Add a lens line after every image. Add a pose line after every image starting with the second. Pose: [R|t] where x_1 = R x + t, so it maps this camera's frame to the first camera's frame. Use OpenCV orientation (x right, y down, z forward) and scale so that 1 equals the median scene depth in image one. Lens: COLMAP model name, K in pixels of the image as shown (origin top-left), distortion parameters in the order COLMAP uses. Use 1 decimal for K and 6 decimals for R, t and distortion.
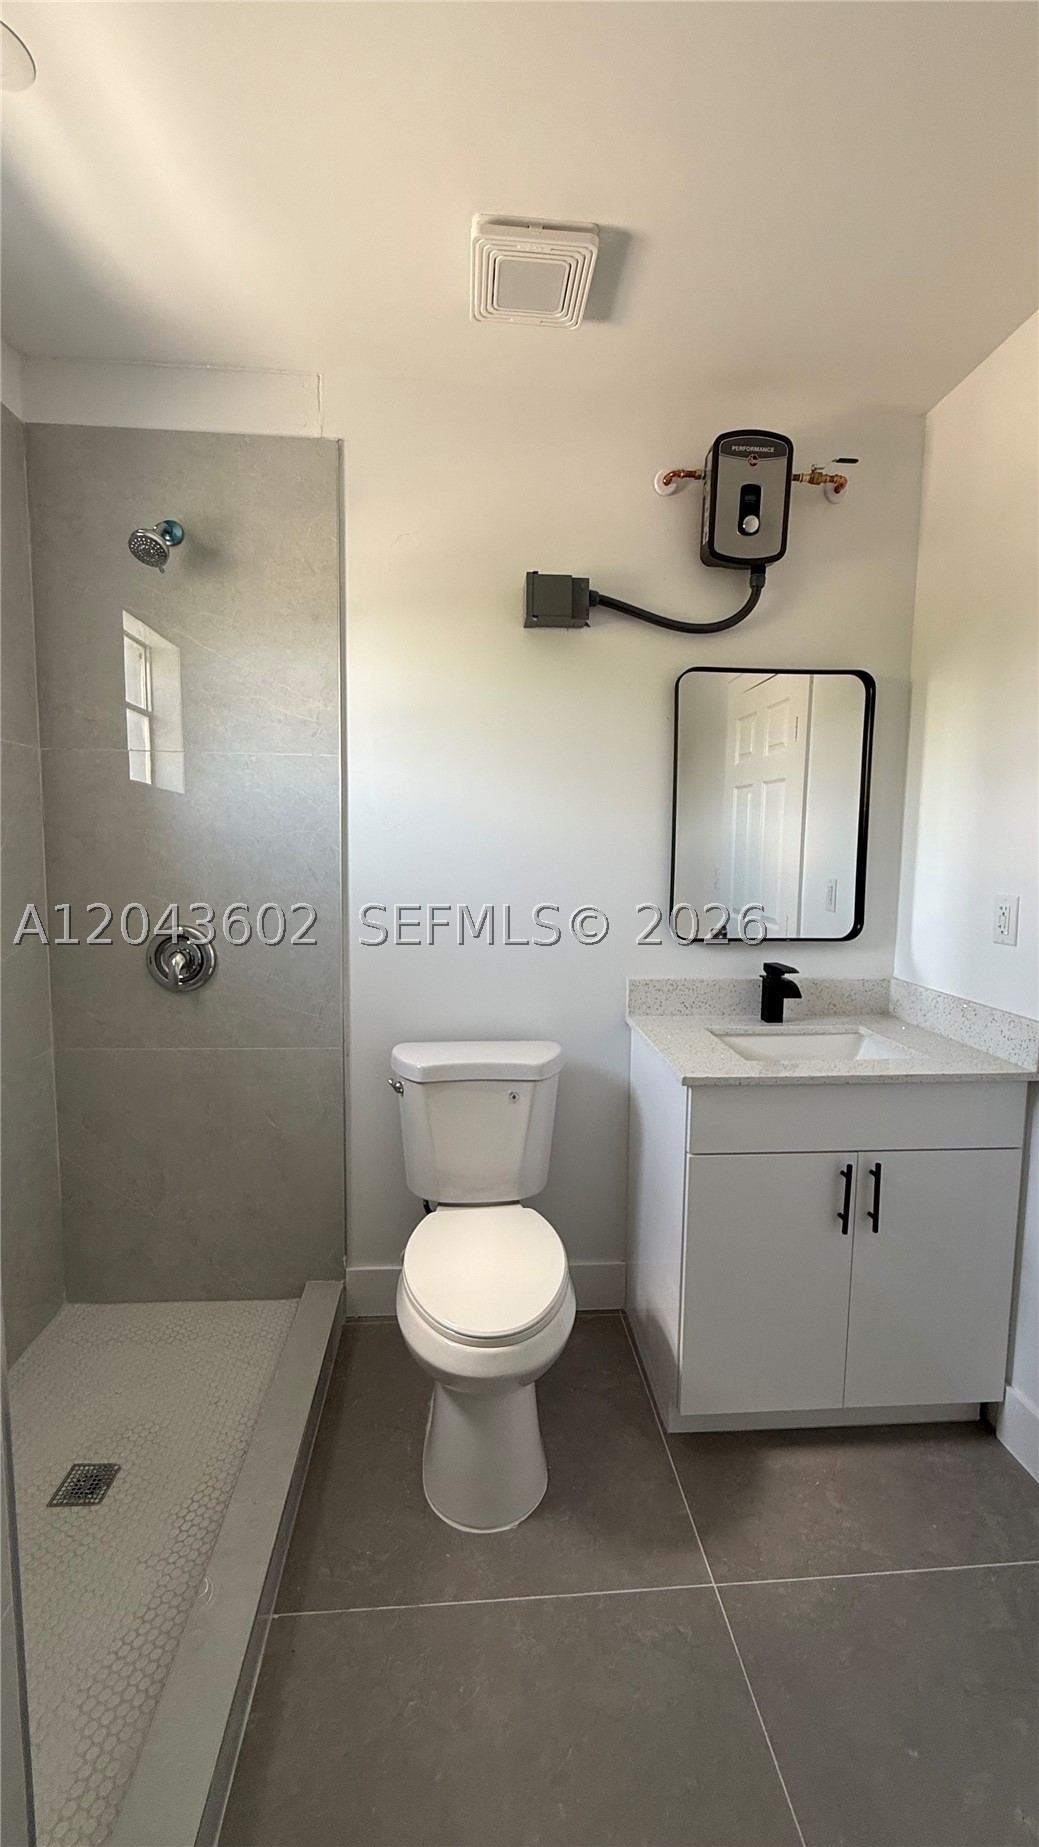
lens RADIAL K [[741.5, 0, 518.8], [0, 741.5, 920.7], [0, 0, 1]] dist [-0.000913, 0.000567]
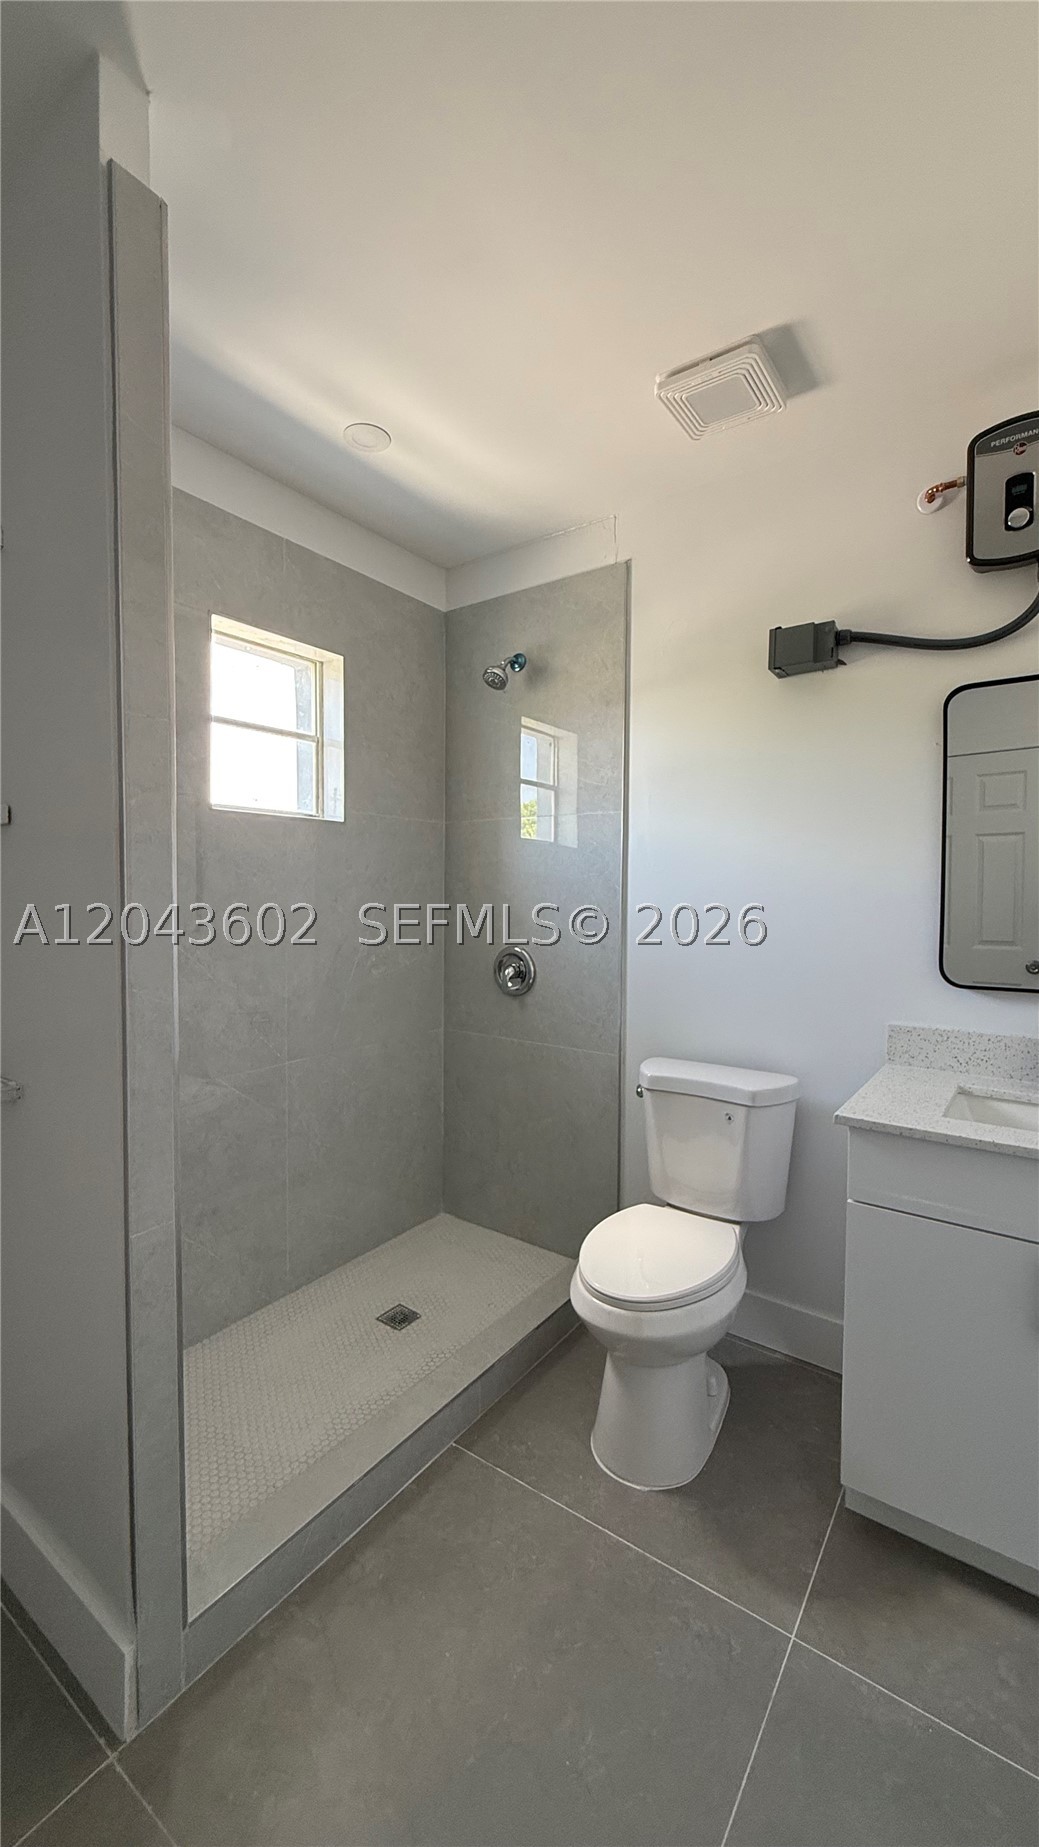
lens RADIAL K [[741.5, 0, 518.8], [0, 741.5, 920.7], [0, 0, 1]] dist [-0.000913, 0.000567]
pose [[0.766010, 0.017682, -0.642586, 0.423083], [-0.059133, 0.997321, -0.043049, 0.018336], [0.640103, 0.070974, 0.765004, -0.025284]]
